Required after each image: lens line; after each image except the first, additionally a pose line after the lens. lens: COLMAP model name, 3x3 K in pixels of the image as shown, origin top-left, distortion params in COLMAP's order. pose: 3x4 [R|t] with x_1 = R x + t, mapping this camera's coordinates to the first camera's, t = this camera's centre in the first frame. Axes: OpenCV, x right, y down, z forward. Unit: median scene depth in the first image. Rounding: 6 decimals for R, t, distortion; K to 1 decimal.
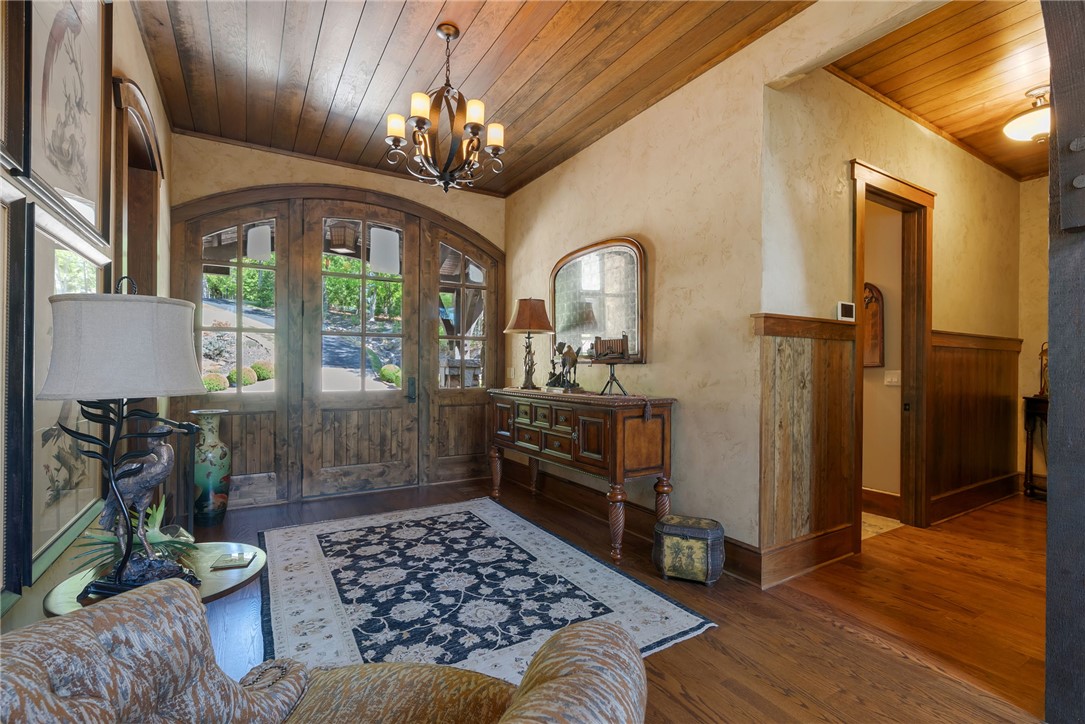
lens RADIAL K [[496.2, 0, 542.5], [0, 496.2, 362.0], [0, 0, 1]] dist [-0.001479, -0.000097]
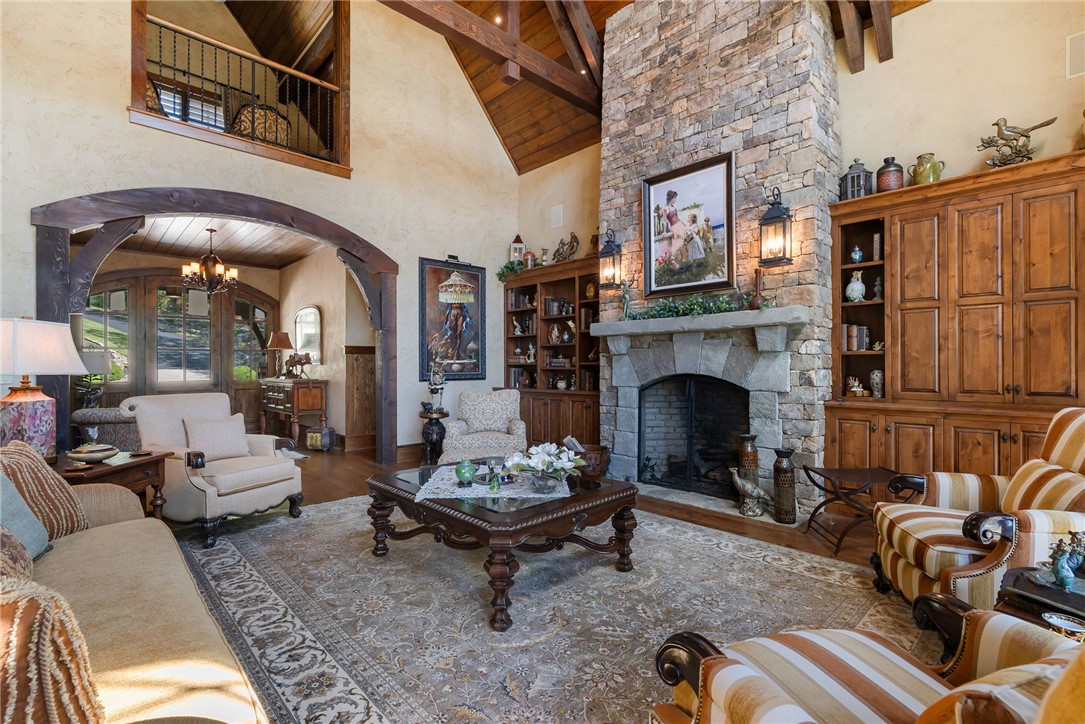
lens RADIAL K [[496.2, 0, 542.5], [0, 496.2, 362.0], [0, 0, 1]] dist [-0.001479, -0.000097]
pose [[0.976785, -0.006834, 0.214115, 0.552423], [0.006630, 0.999977, 0.001671, -0.006494], [-0.214121, -0.000213, 0.976807, -1.094275]]
